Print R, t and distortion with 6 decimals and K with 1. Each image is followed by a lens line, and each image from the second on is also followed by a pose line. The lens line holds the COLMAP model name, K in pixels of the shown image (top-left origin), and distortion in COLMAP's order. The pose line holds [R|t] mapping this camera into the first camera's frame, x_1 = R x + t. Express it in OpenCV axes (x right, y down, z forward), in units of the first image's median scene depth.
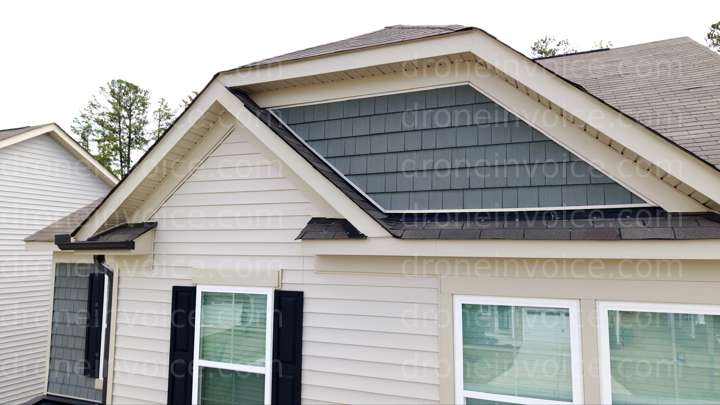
lens RADIAL K [[475.3, 0, 360.0], [0, 475.3, 202.5], [0, 0, 1]] dist [0.091639, -0.132968]
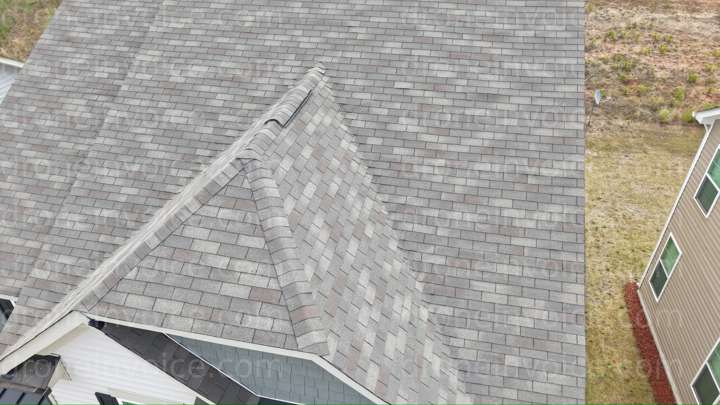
lens RADIAL K [[479.8, 0, 360.0], [0, 479.8, 202.5], [0, 0, 1]] dist [0.046779, -0.052022]
pose [[0.983608, -0.106642, 0.145408, 0.173742], [-0.012144, 0.765374, 0.643471, -1.116488], [-0.179913, -0.634689, 0.751533, 0.264206]]
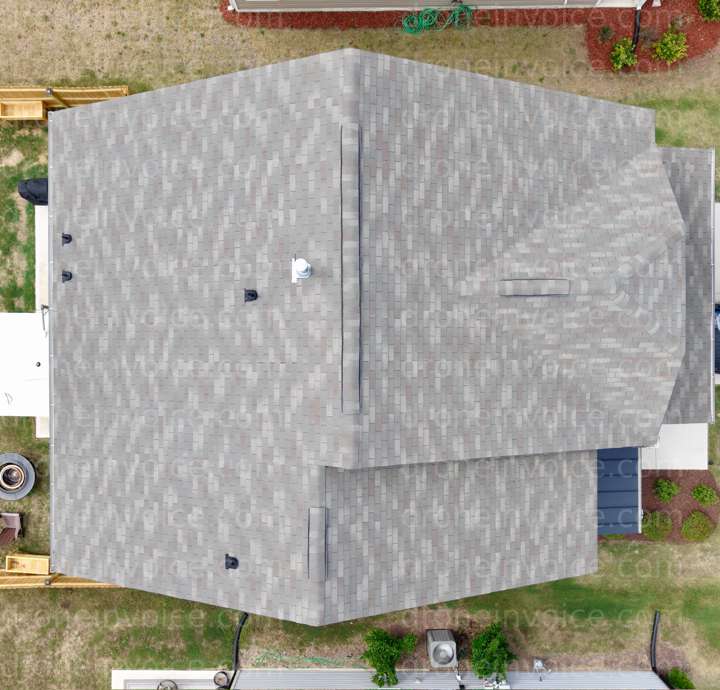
lens RADIAL K [[810.2, 0, 360.0], [0, 810.2, 345.0], [0, 0, 1]] dist [0.150120, -0.353309]
pose [[-0.386247, -0.922385, -0.004347, 0.276206], [-0.081914, 0.029606, 0.996200, -3.586965], [-0.918751, 0.385135, -0.086992, 2.538031]]
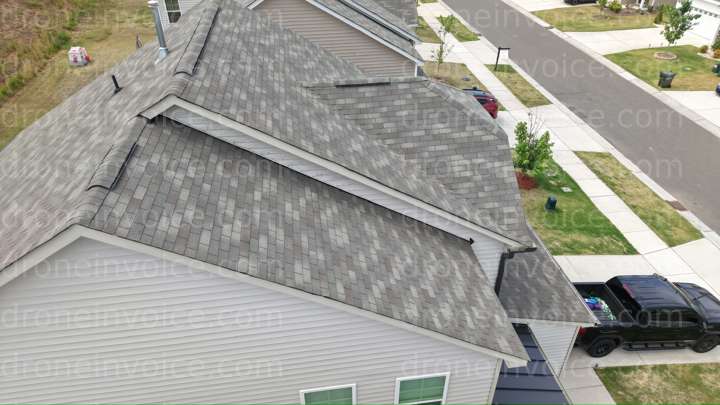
lens RADIAL K [[479.8, 0, 360.0], [0, 479.8, 202.5], [0, 0, 1]] dist [0.046779, -0.052022]
pose [[-0.510058, -0.488214, 0.708158, -1.741654], [-0.077631, 0.846074, 0.527382, -1.170227], [-0.856630, 0.214021, -0.469447, 2.773505]]
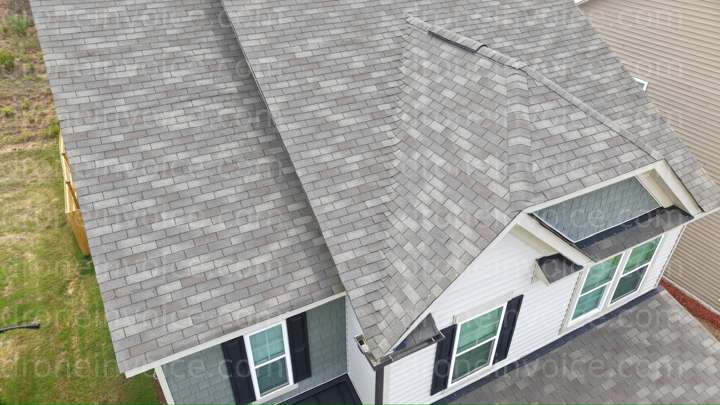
lens RADIAL K [[479.8, 0, 360.0], [0, 479.8, 202.5], [0, 0, 1]] dist [0.046779, -0.052022]
pose [[0.635012, -0.442788, 0.633008, -1.324507], [-0.071154, 0.782416, 0.618678, -1.000416], [-0.769219, -0.437909, 0.465337, 0.765121]]
